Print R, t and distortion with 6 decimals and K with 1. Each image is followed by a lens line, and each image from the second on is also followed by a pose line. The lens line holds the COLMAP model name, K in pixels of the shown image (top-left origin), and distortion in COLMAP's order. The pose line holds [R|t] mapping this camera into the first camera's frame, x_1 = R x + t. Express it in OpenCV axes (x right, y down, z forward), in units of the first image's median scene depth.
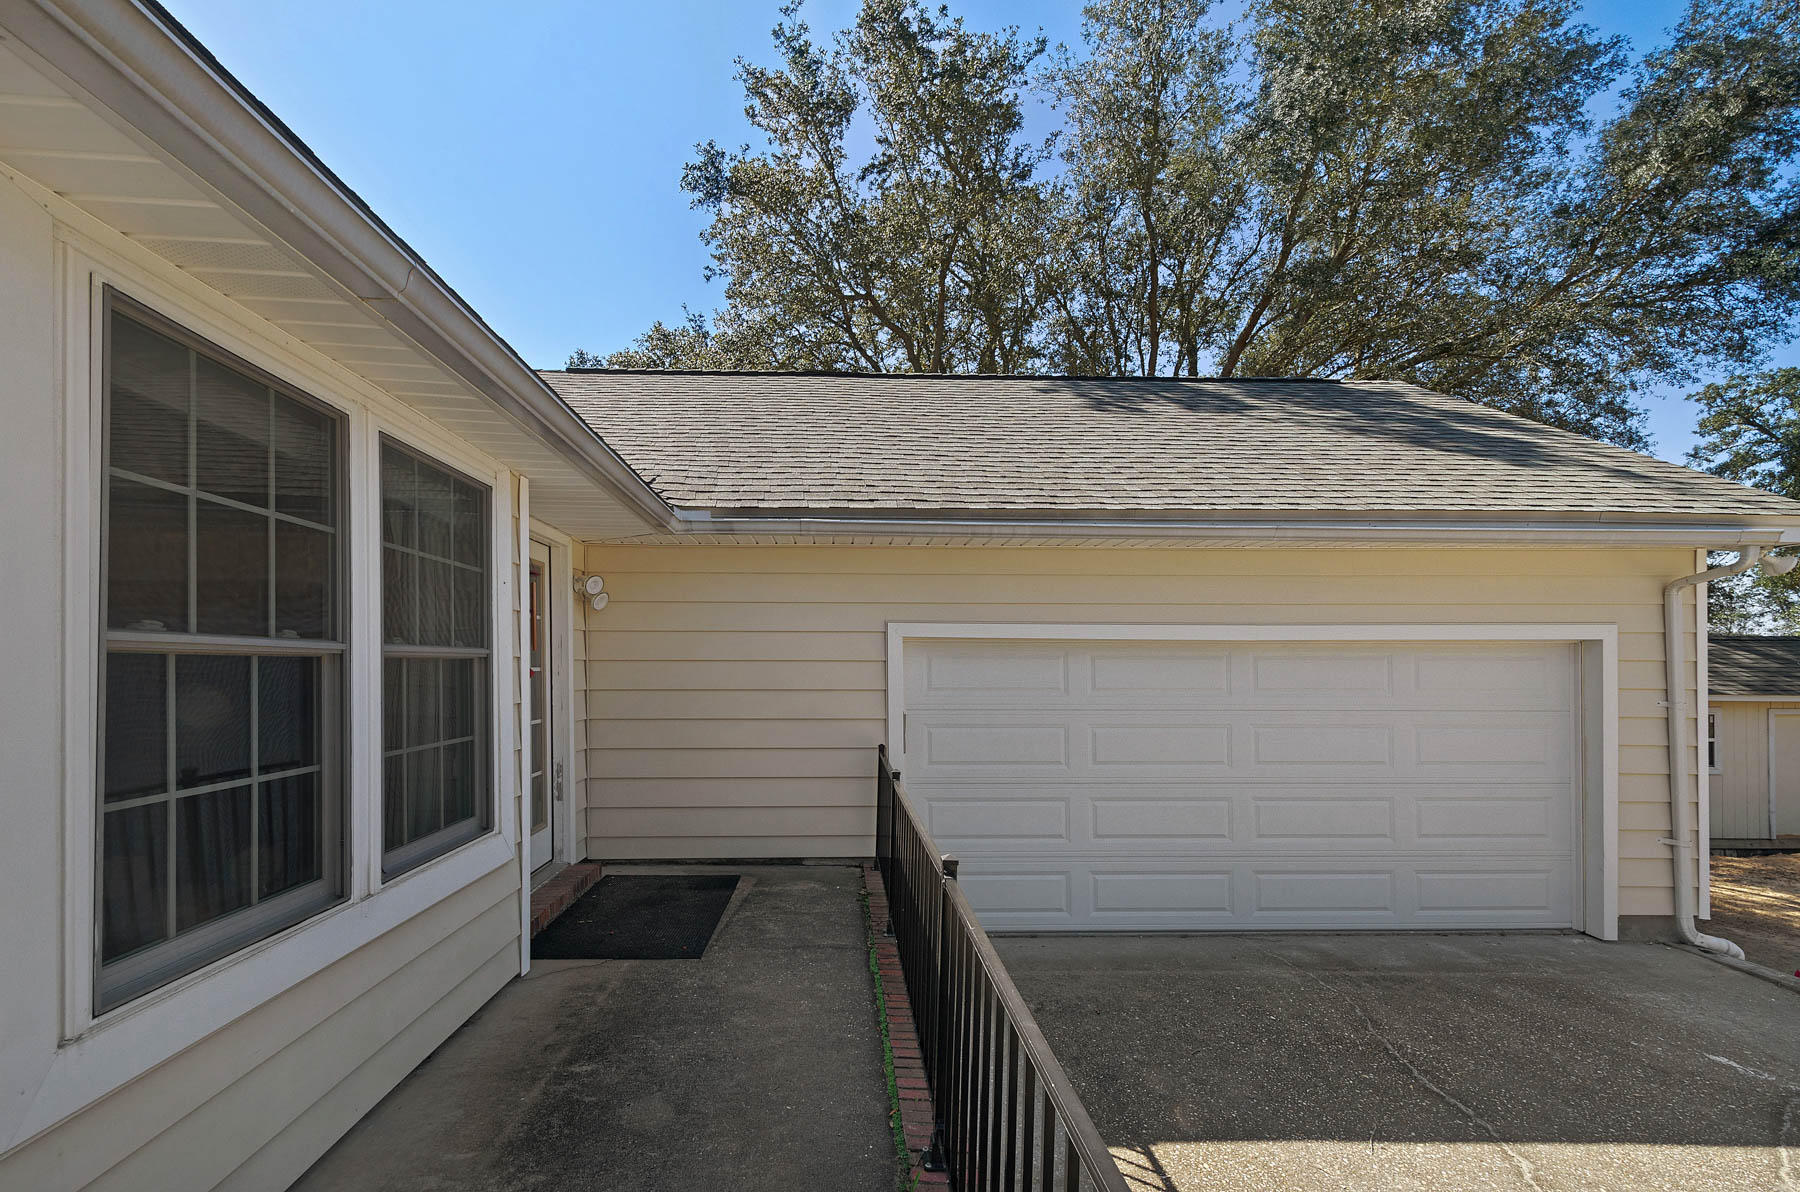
lens RADIAL K [[782.3, 0, 900.2], [0, 782.3, 676.7], [0, 0, 1]] dist [0.002126, 0.000348]
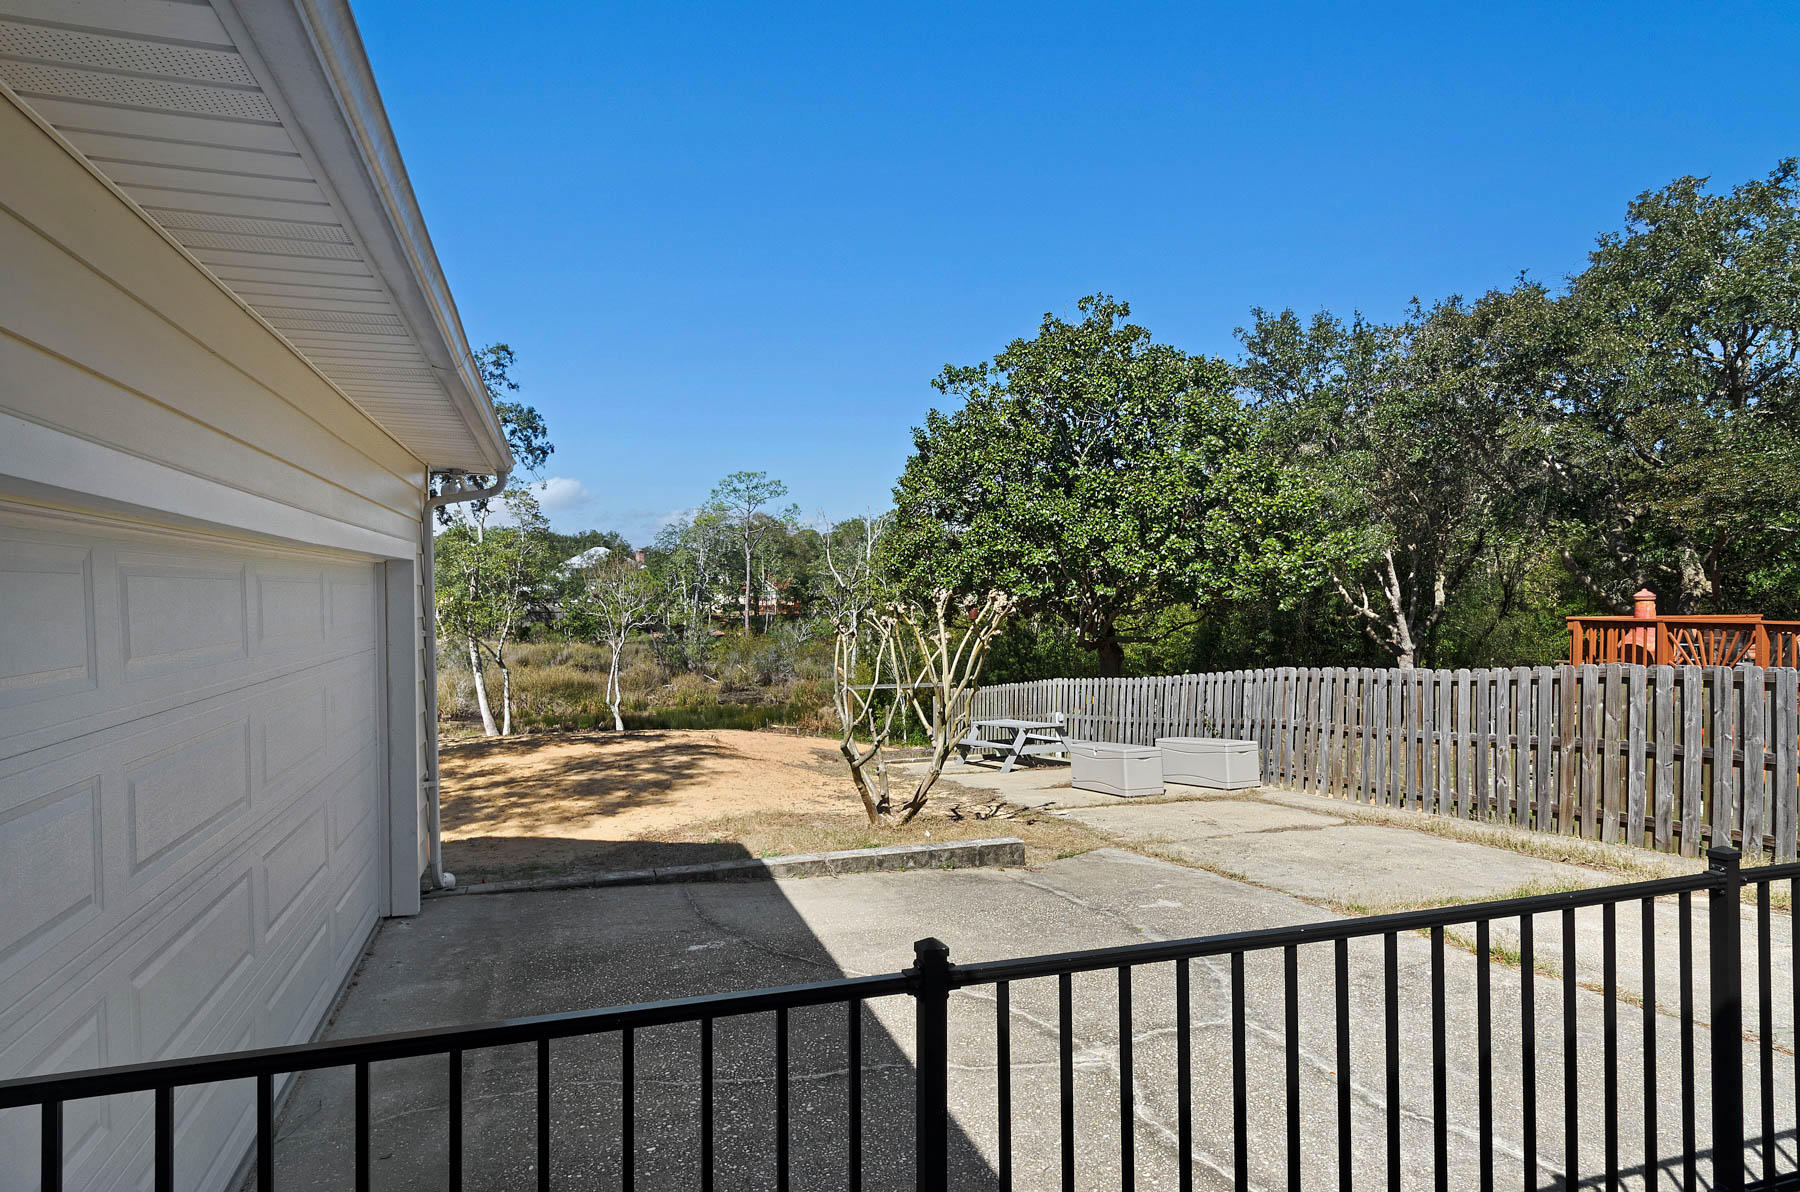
lens RADIAL K [[970.9, 0, 865.0], [0, 970.9, 617.8], [0, 0, 1]] dist [0.035225, 0.000087]
pose [[-0.269385, -0.015014, 0.962916, -0.225675], [0.007007, 0.999821, 0.017550, 0.005243], [-0.963007, 0.011475, -0.269231, 0.799345]]
